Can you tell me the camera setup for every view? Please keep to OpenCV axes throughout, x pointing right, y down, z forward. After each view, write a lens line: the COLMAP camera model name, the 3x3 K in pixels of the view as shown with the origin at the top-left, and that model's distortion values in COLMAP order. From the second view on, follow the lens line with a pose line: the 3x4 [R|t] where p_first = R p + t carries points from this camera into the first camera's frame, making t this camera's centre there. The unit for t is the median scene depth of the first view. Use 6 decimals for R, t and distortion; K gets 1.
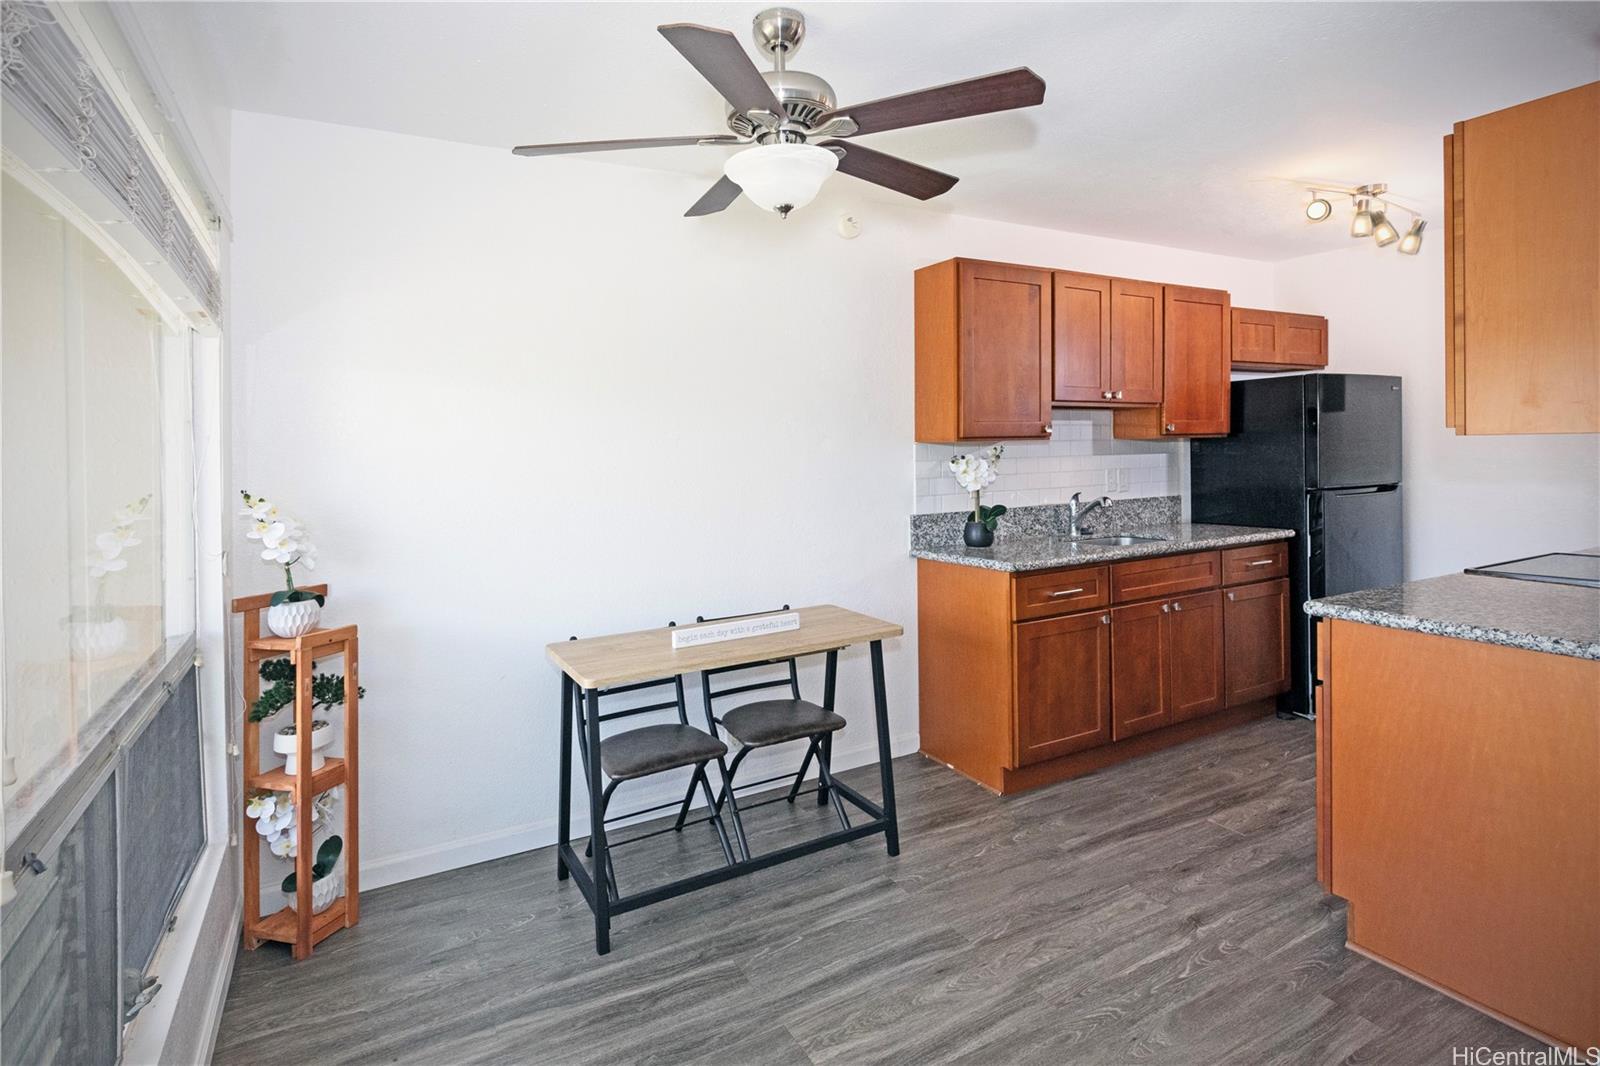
lens RADIAL K [[803.7, 0, 801.4], [0, 803.7, 448.8], [0, 0, 1]] dist [0.000411, 0.000400]
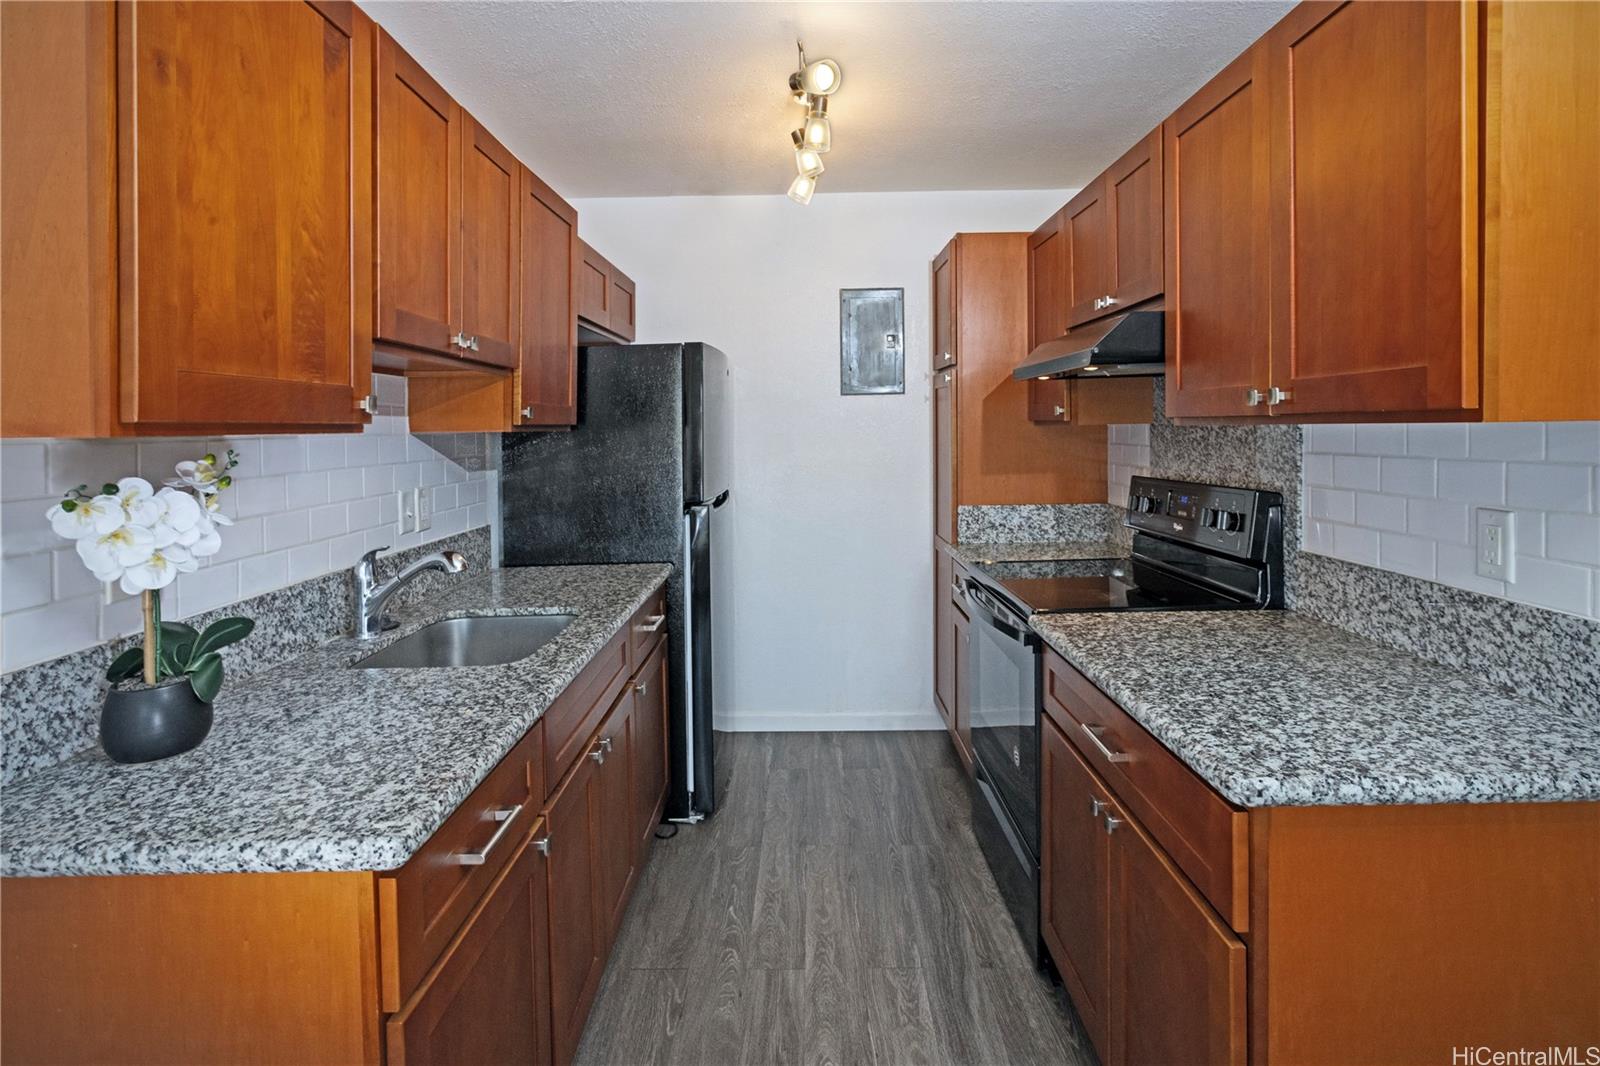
lens RADIAL K [[803.7, 0, 801.4], [0, 803.7, 448.8], [0, 0, 1]] dist [0.000411, 0.000400]
pose [[0.493444, -0.011932, 0.869696, 0.095151], [0.010308, 0.999916, 0.007869, -0.006487], [-0.869717, 0.005082, 0.493525, 0.915464]]
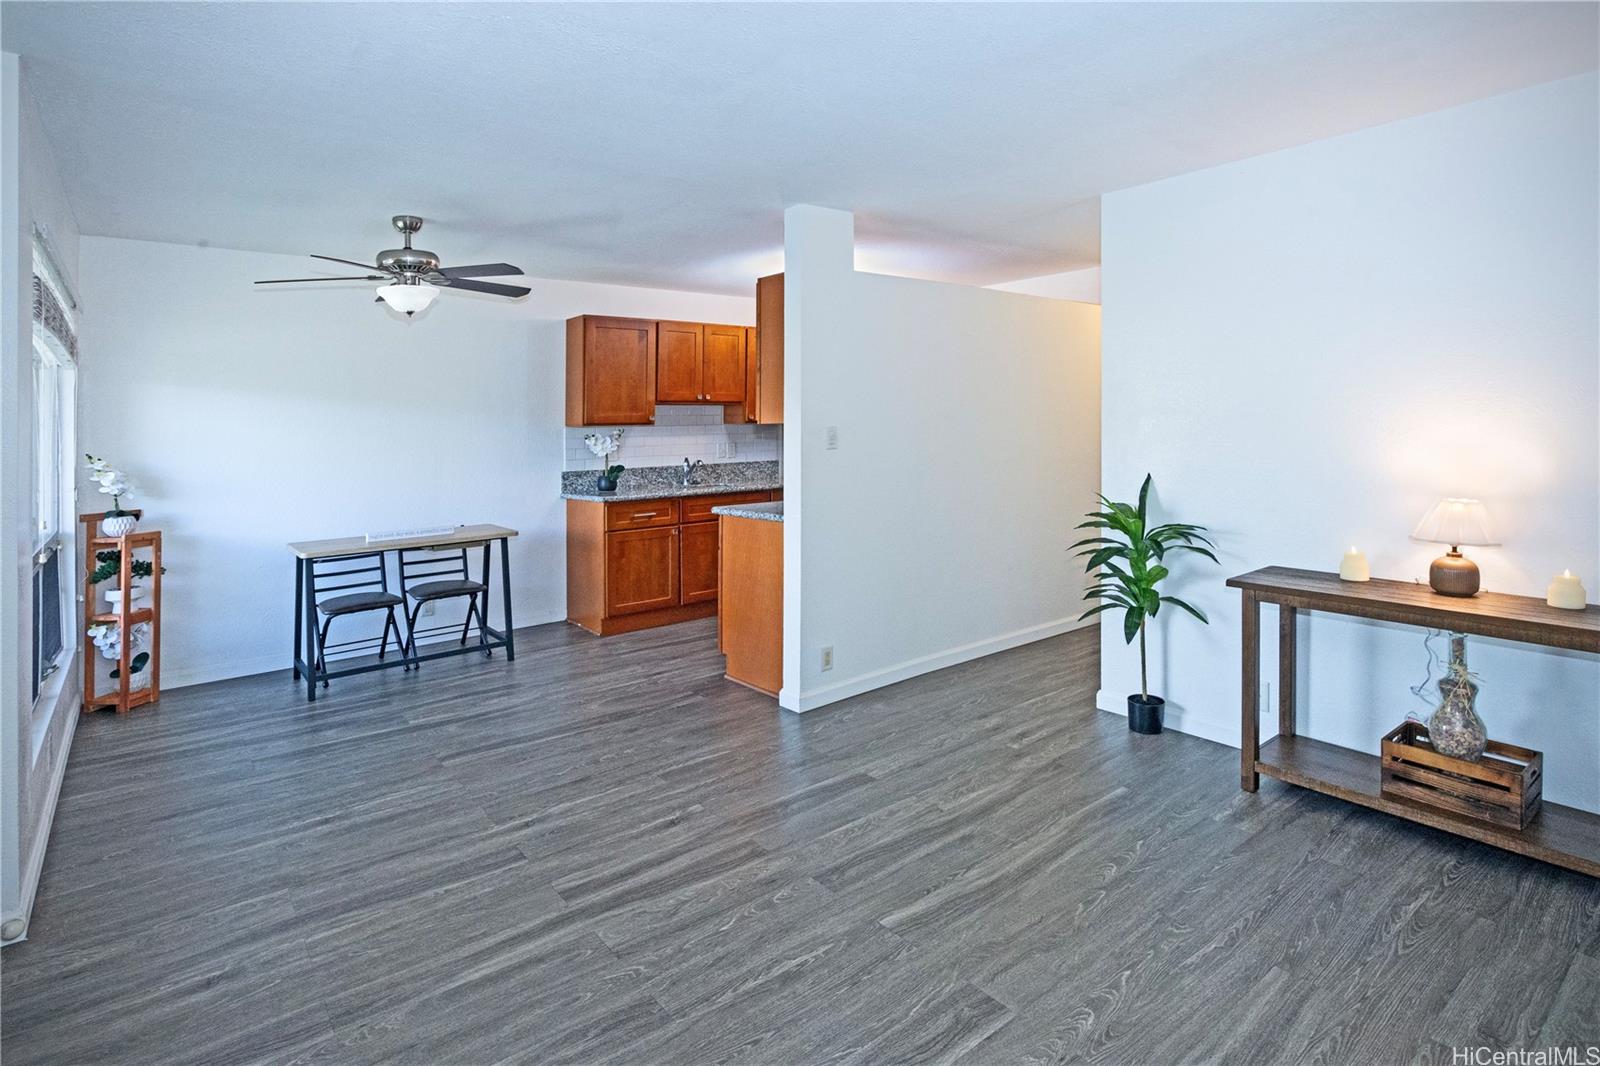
lens RADIAL K [[822.6, 0, 837.4], [0, 822.6, 423.7], [0, 0, 1]] dist [0.032668, 0.000975]
pose [[0.982411, 0.002635, 0.186714, 0.554987], [-0.001600, 0.999983, -0.005695, -0.006998], [-0.186726, 0.005296, 0.982398, -1.081588]]
